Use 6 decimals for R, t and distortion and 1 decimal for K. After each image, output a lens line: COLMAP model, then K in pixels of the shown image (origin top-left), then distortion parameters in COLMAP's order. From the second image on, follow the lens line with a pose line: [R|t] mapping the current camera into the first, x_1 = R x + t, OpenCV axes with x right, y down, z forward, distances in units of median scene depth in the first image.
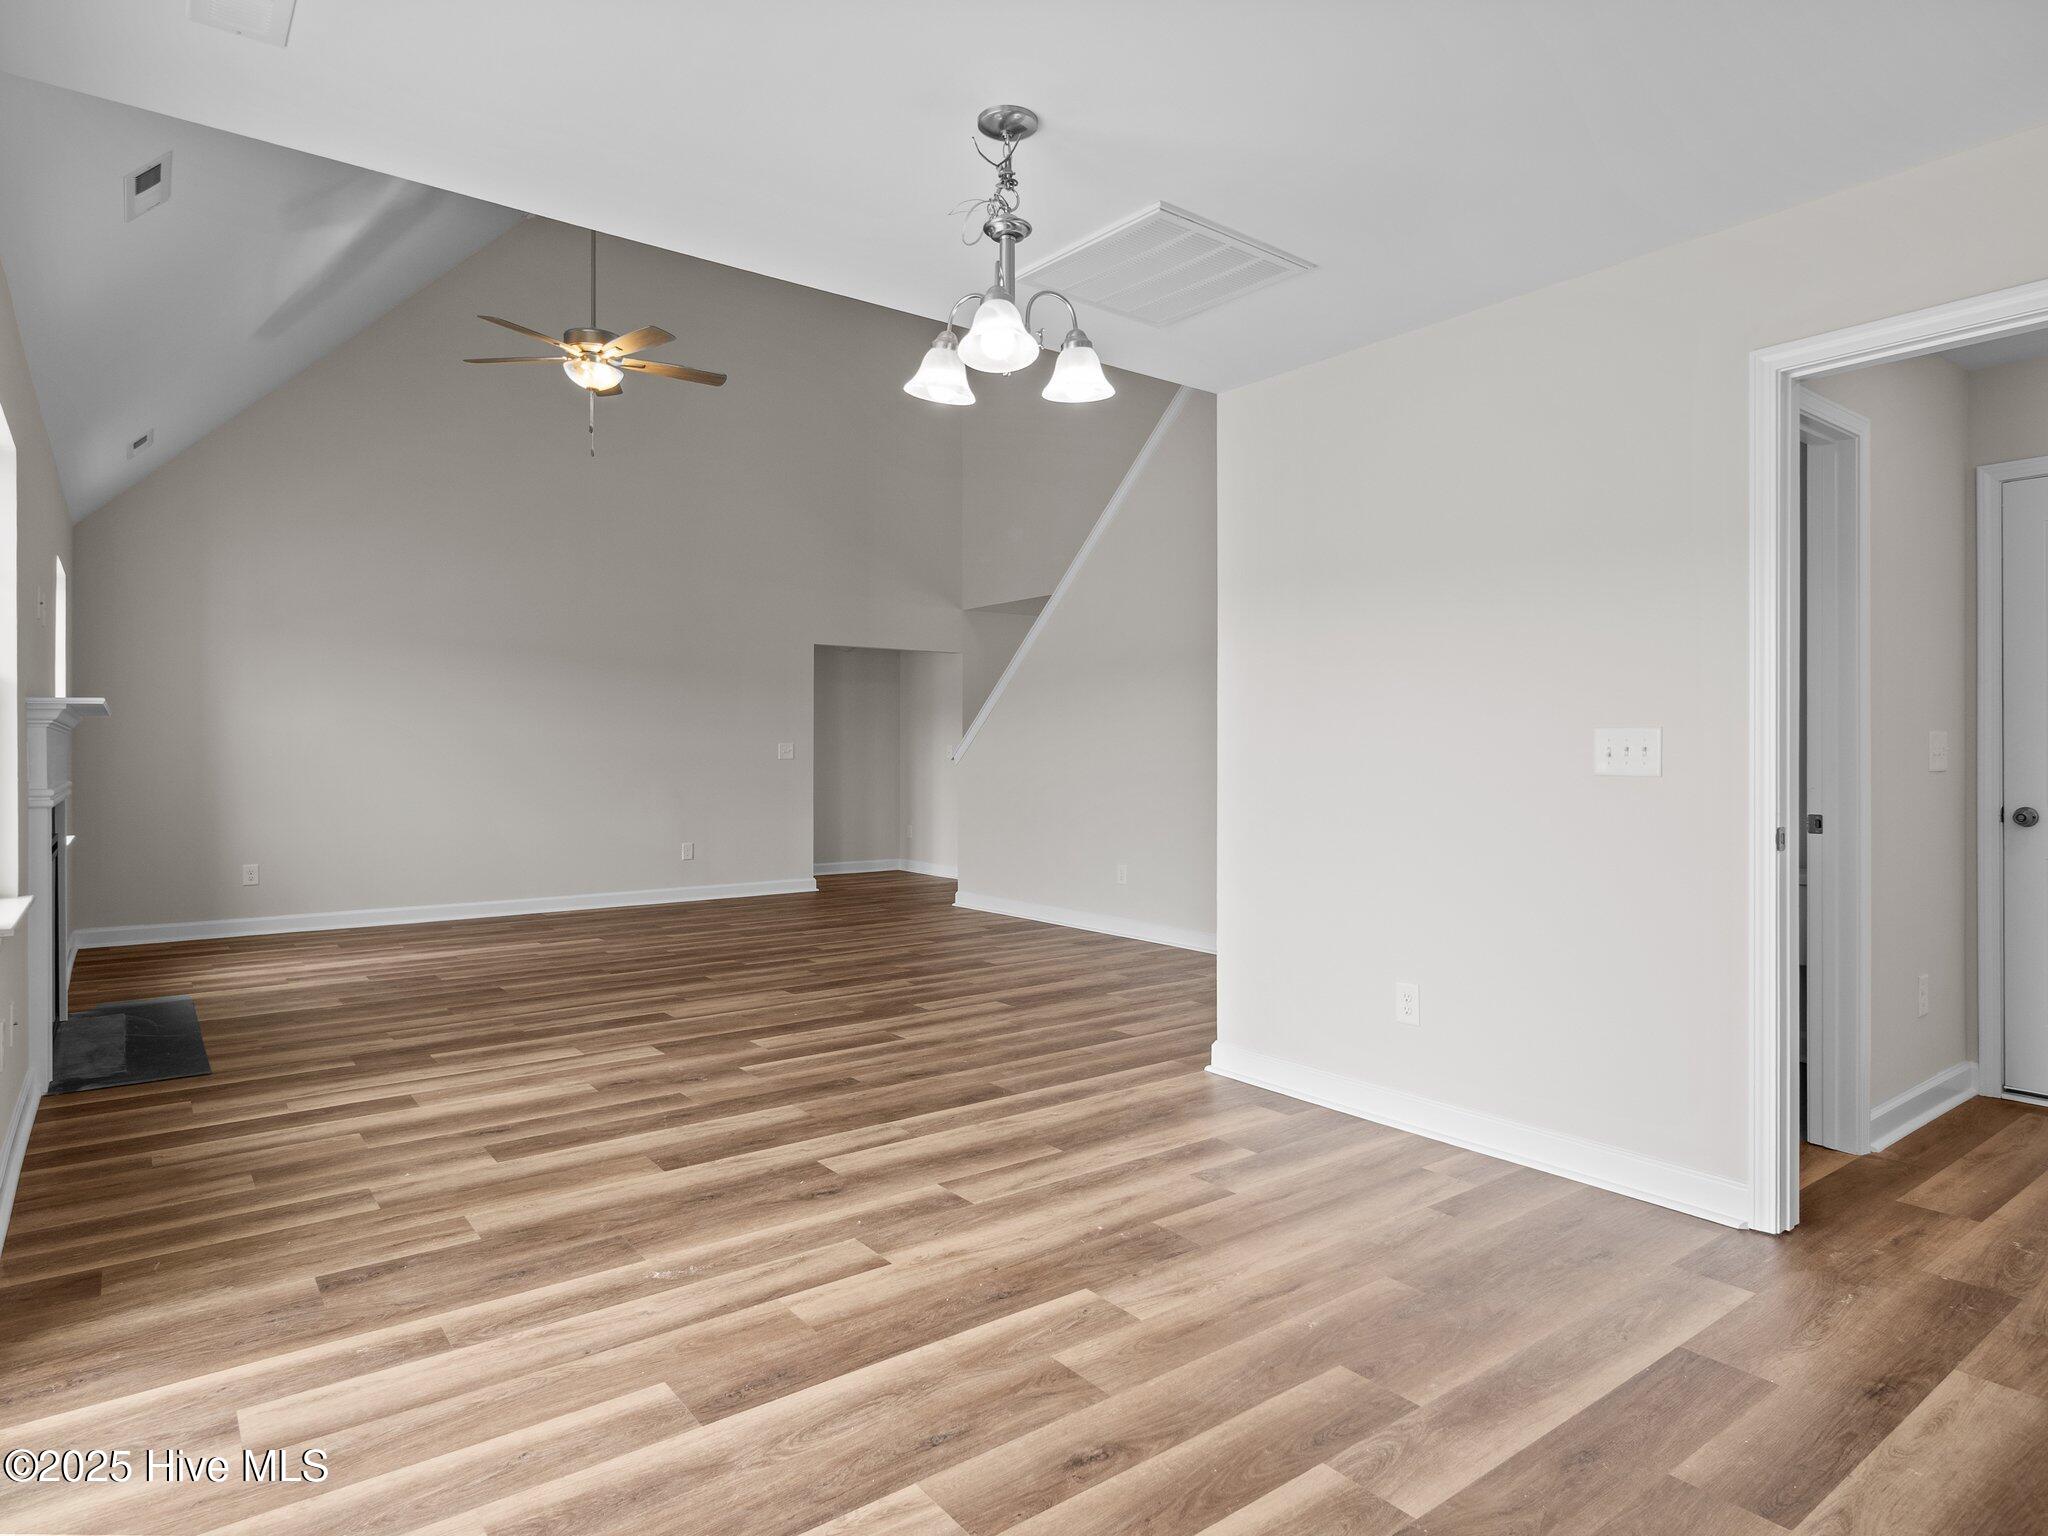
lens RADIAL K [[1180.3, 0, 1017.0], [0, 1180.3, 748.8], [0, 0, 1]] dist [-0.000065, 0.000010]
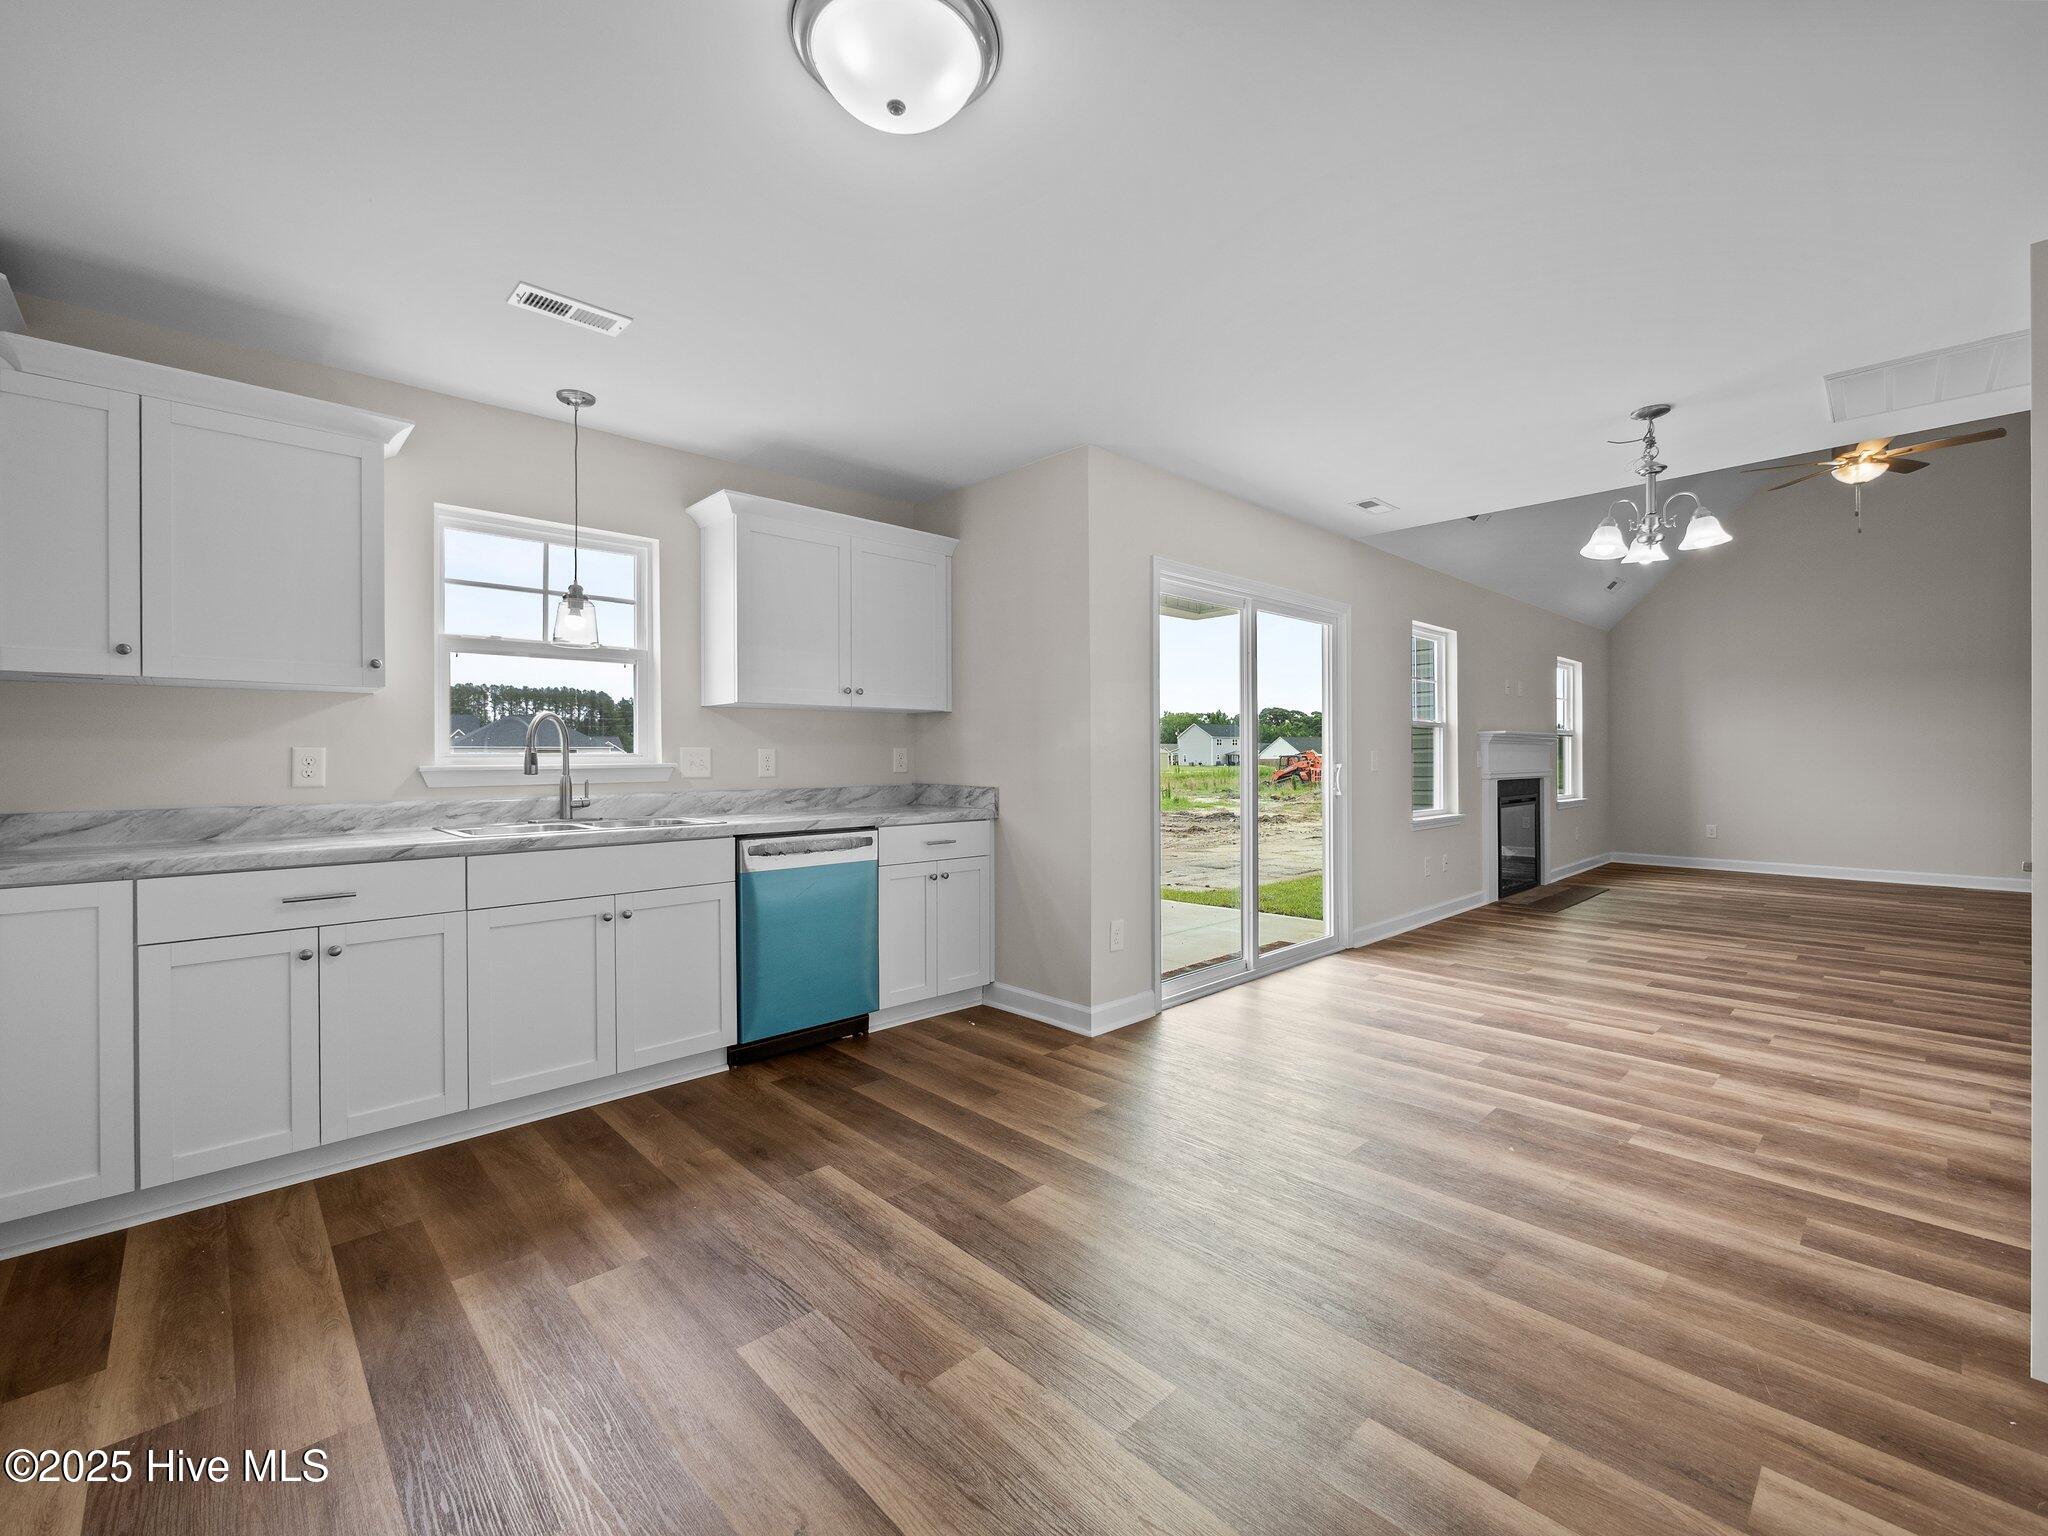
lens RADIAL K [[879.8, 0, 1024.0], [0, 879.8, 768.0], [0, 0, 1]] dist [0.000150, 0.000014]
pose [[0.099616, 0.012093, -0.994952, 1.254405], [0.007642, 0.999887, 0.012919, -0.002191], [0.994997, -0.008890, 0.099513, -0.110708]]
